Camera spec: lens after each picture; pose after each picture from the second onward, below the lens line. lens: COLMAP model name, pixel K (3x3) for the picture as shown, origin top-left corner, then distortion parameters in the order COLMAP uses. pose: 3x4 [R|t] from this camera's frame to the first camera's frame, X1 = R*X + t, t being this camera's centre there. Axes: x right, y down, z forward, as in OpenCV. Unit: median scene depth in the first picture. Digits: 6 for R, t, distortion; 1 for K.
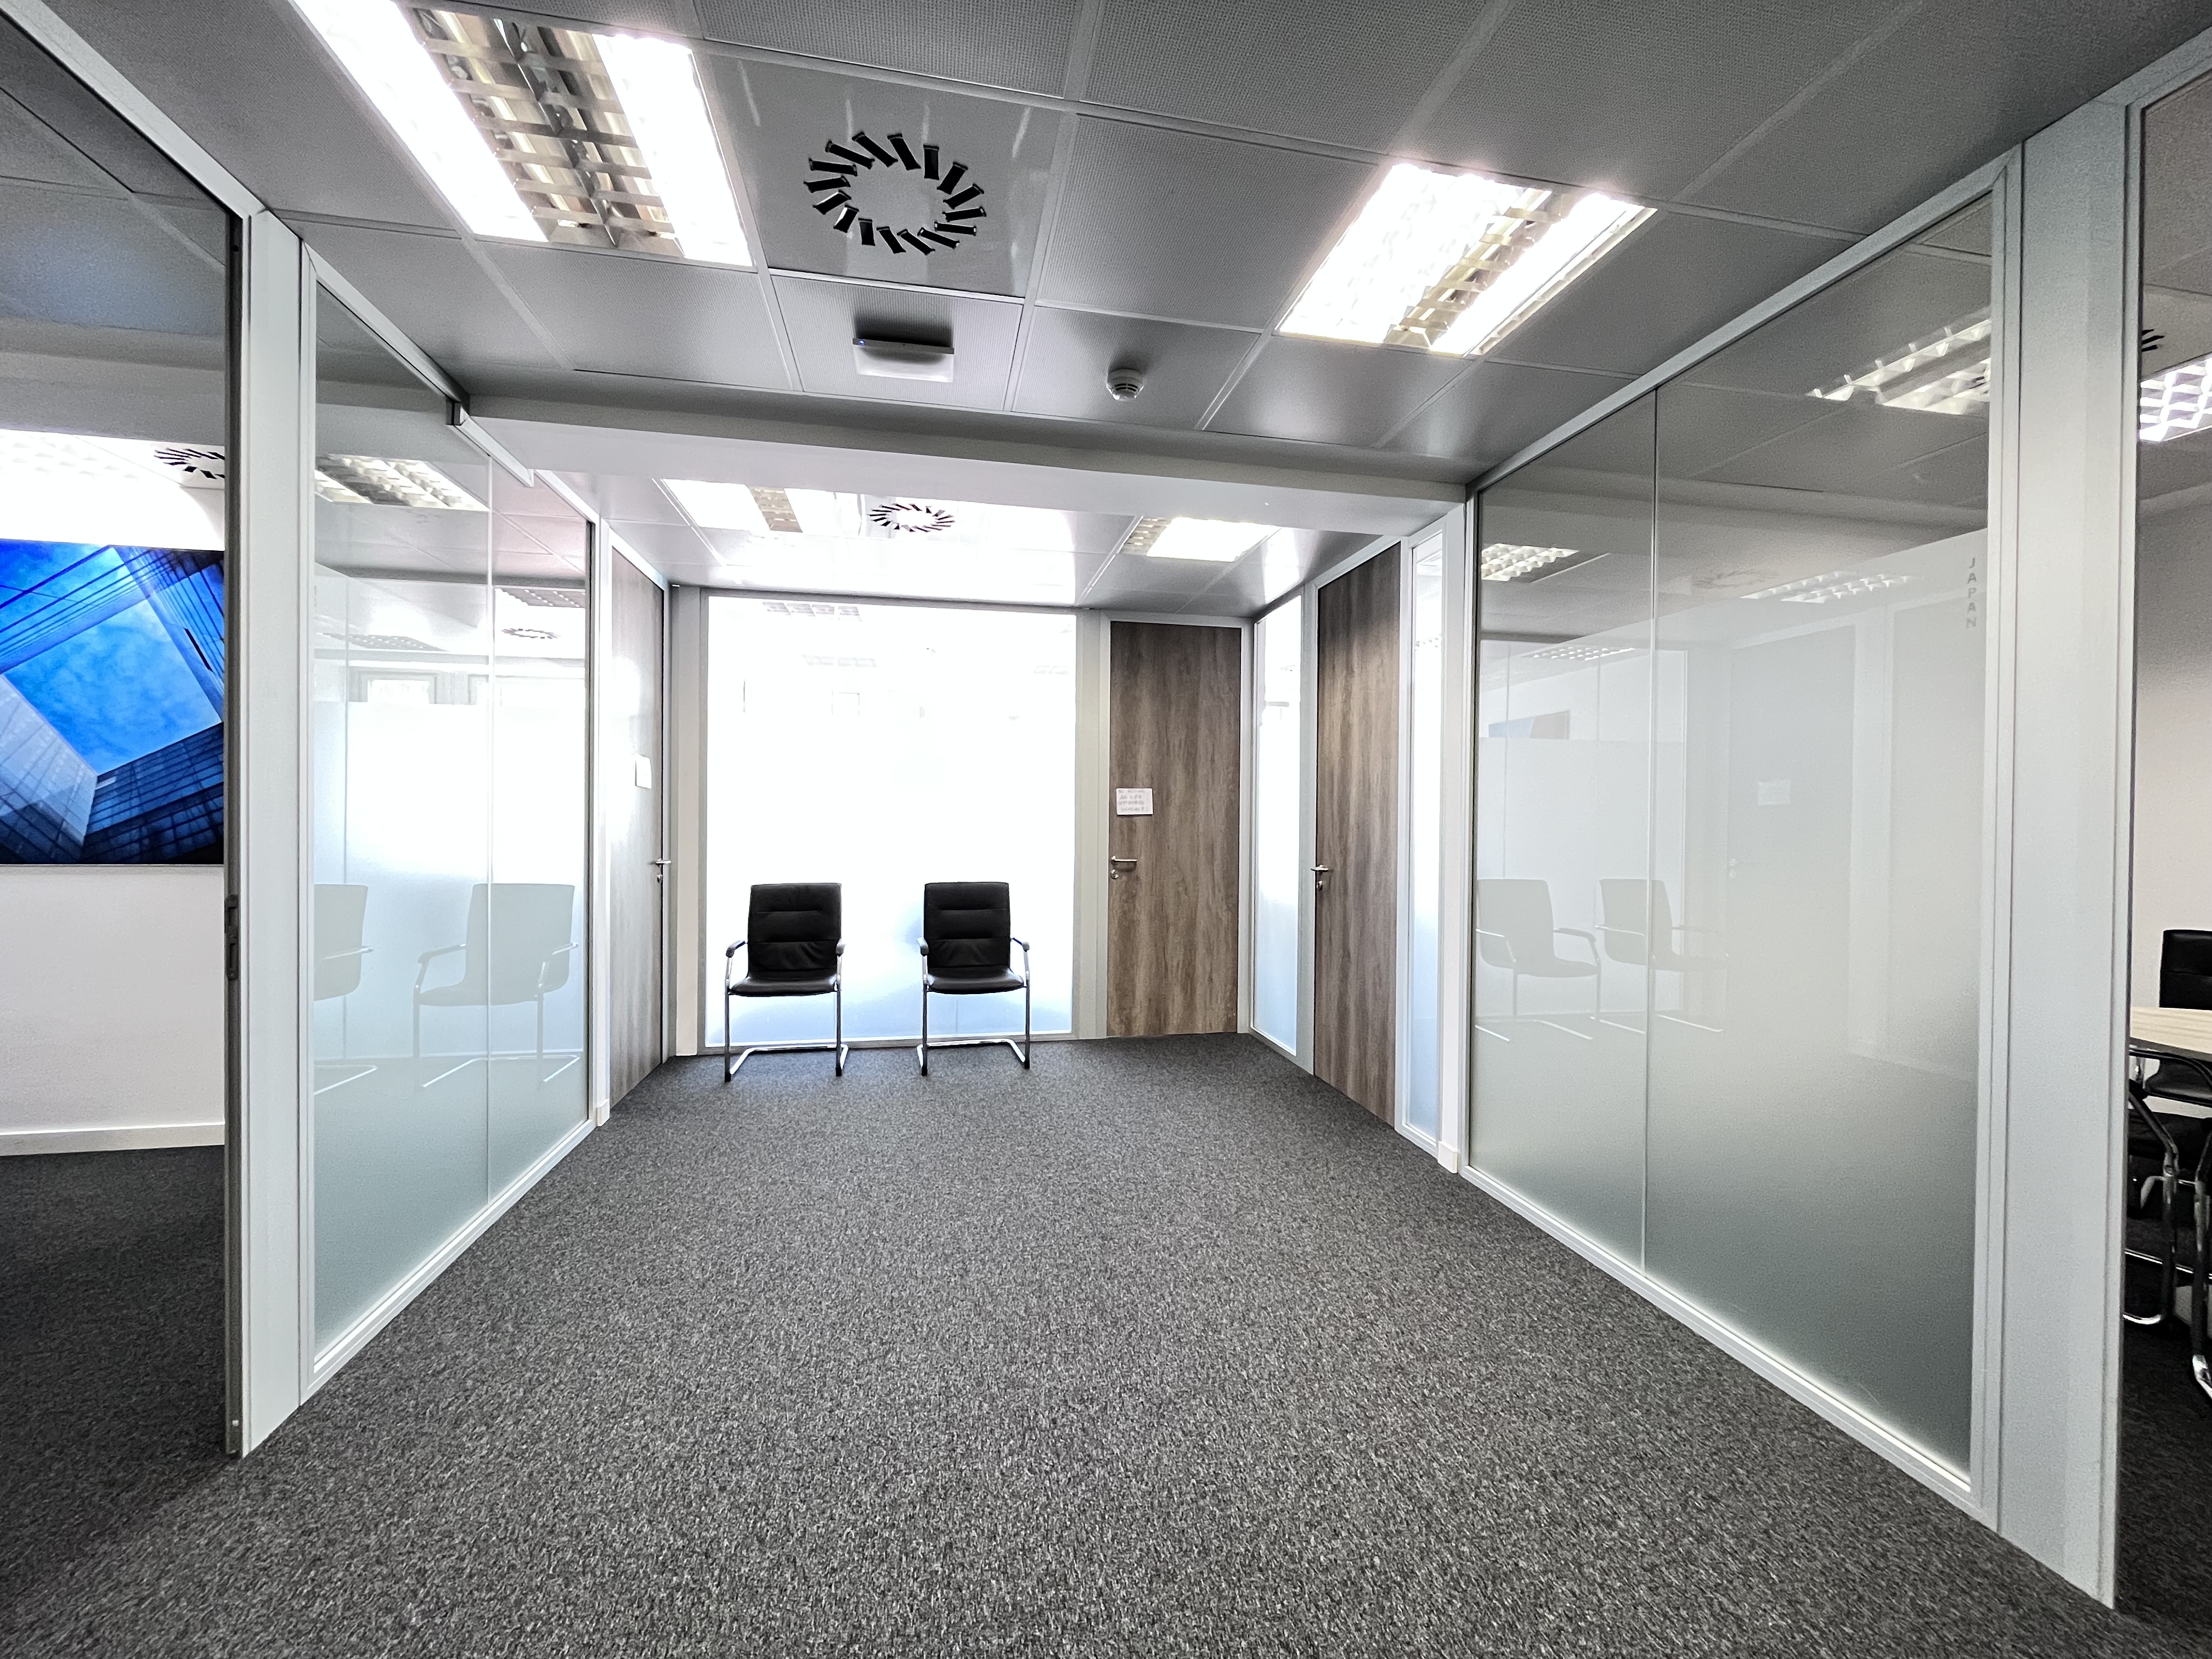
lens RADIAL K [[909.5, 0, 1113.0], [0, 909.5, 829.9], [0, 0, 1]] dist [-0.003707, -0.000626]
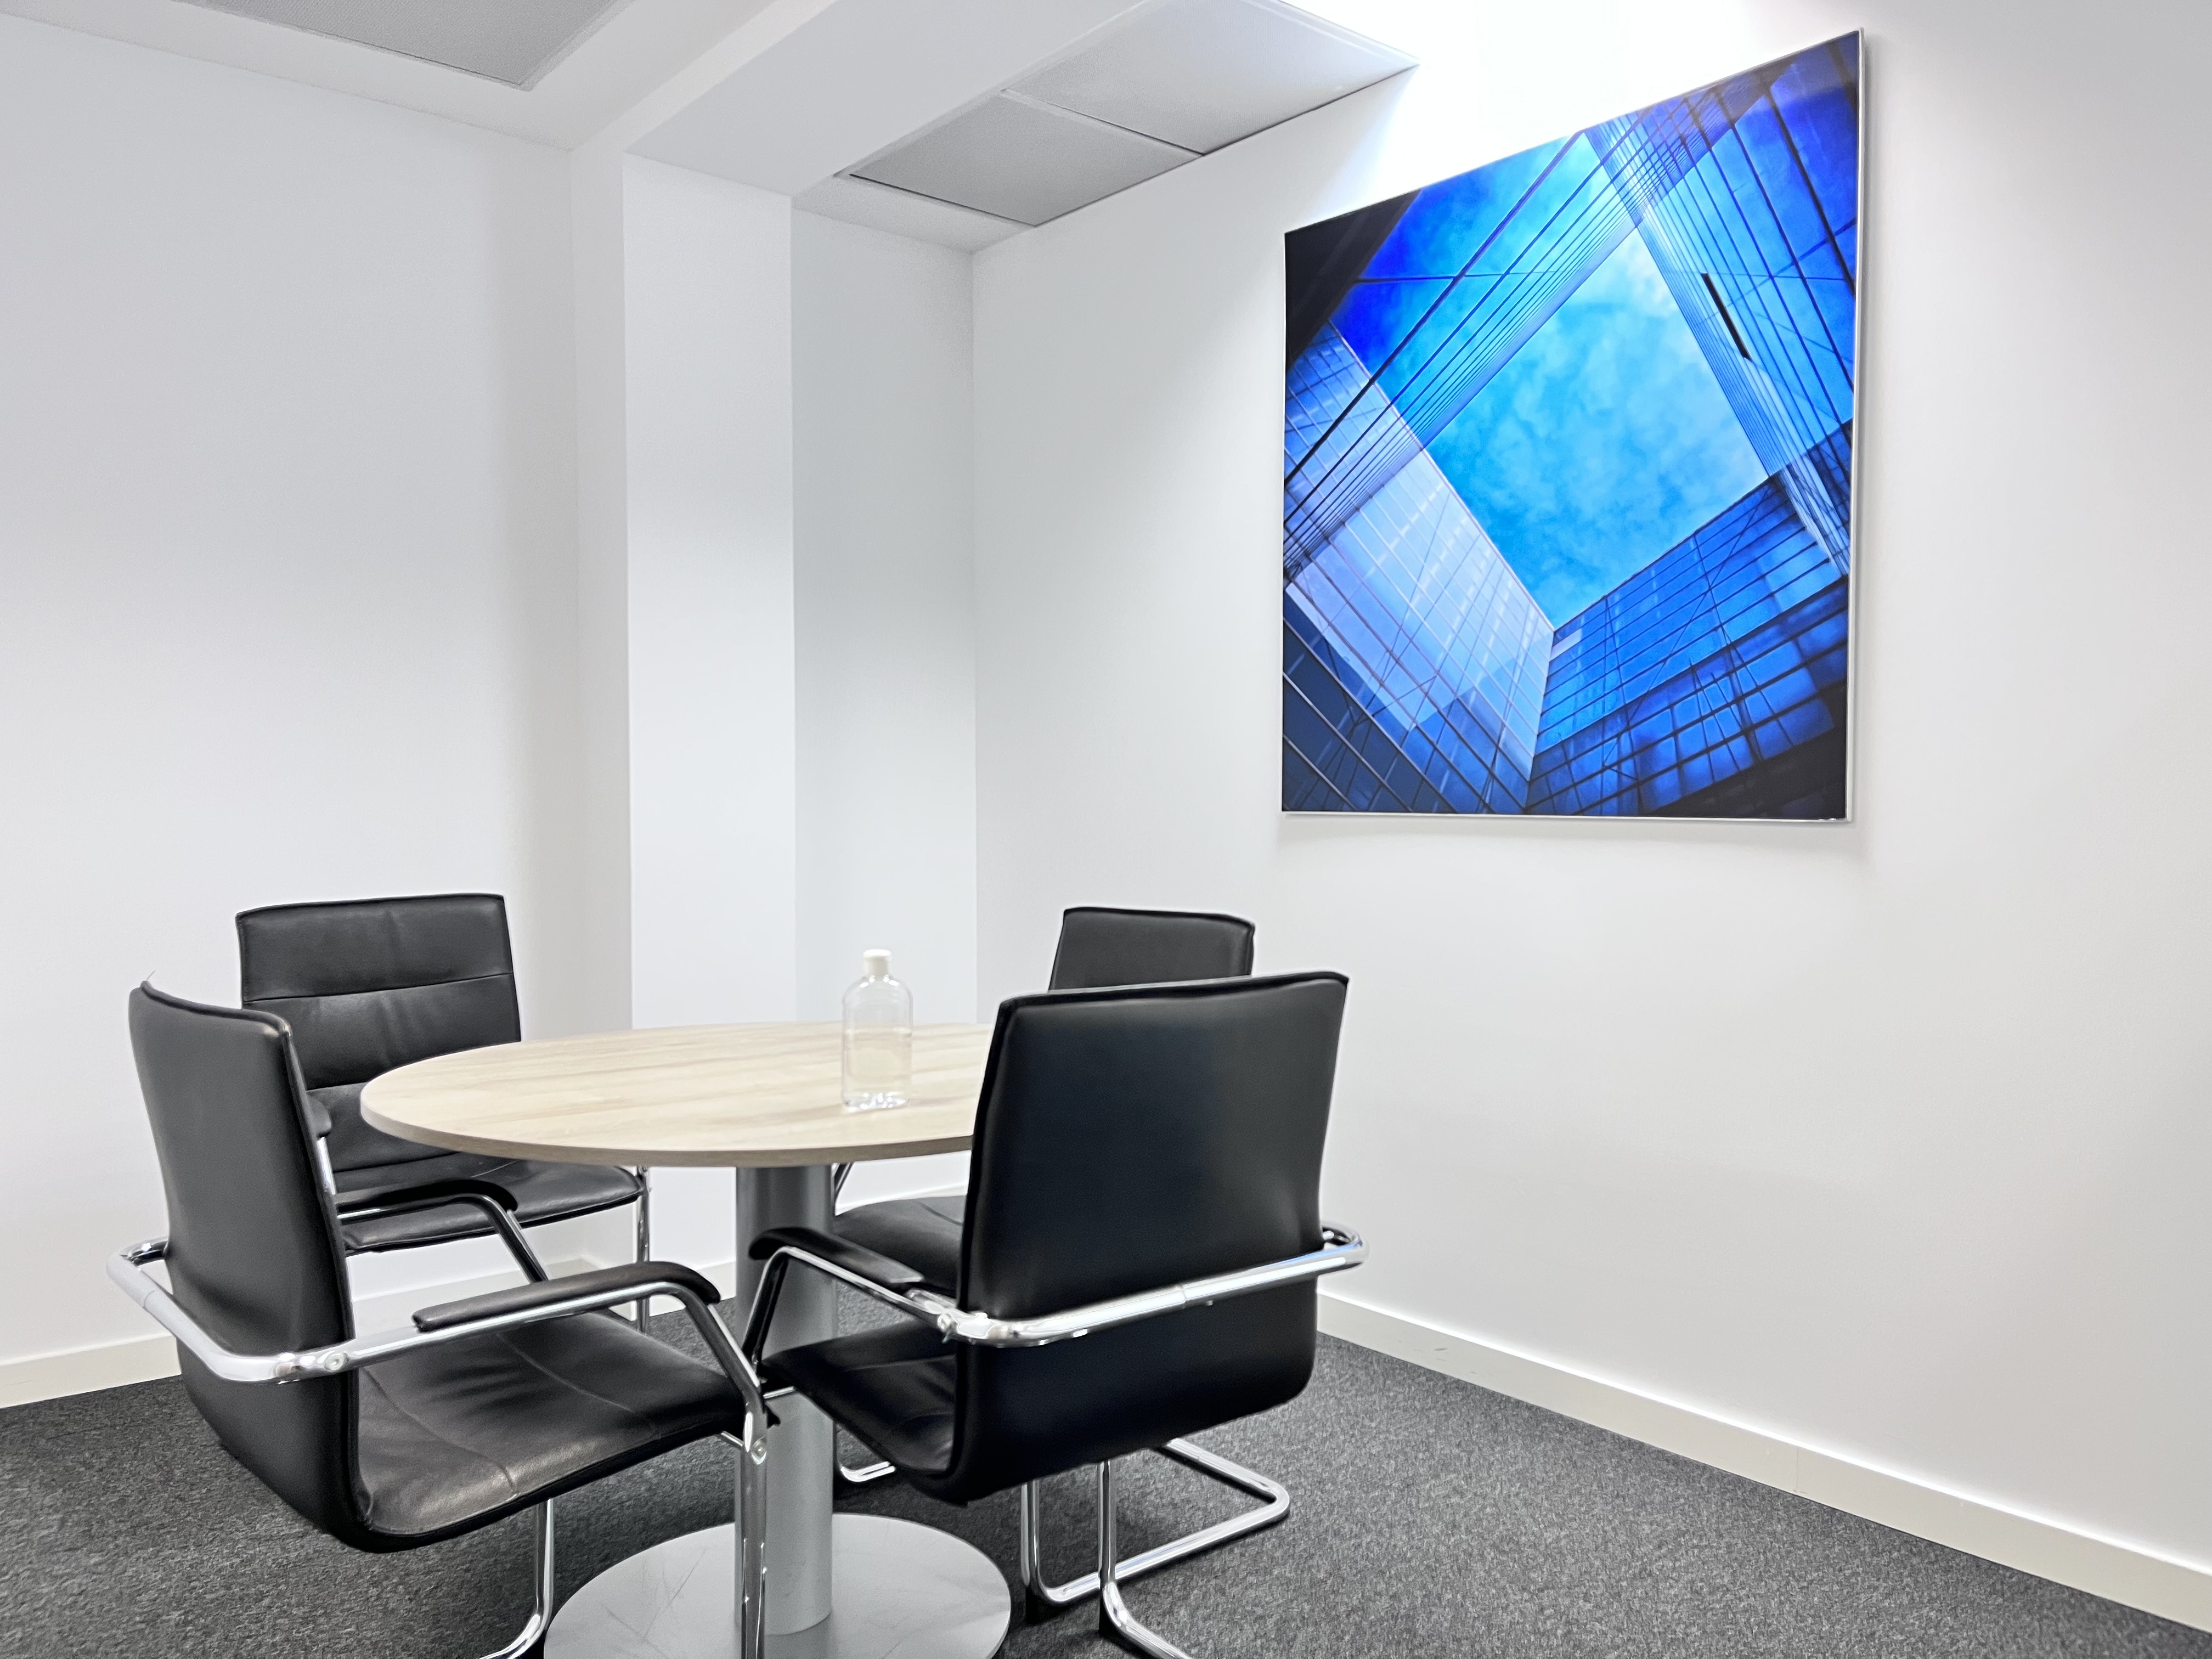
lens RADIAL K [[1705.4, 0, 1102.9], [0, 1705.4, 837.0], [0, 0, 1]] dist [0.062451, -0.073324]
pose [[0.473714, 0.022639, -0.880388, -0.431778], [-0.001062, 0.999683, 0.025135, 0.026958], [0.880678, -0.010972, 0.473588, 0.356320]]
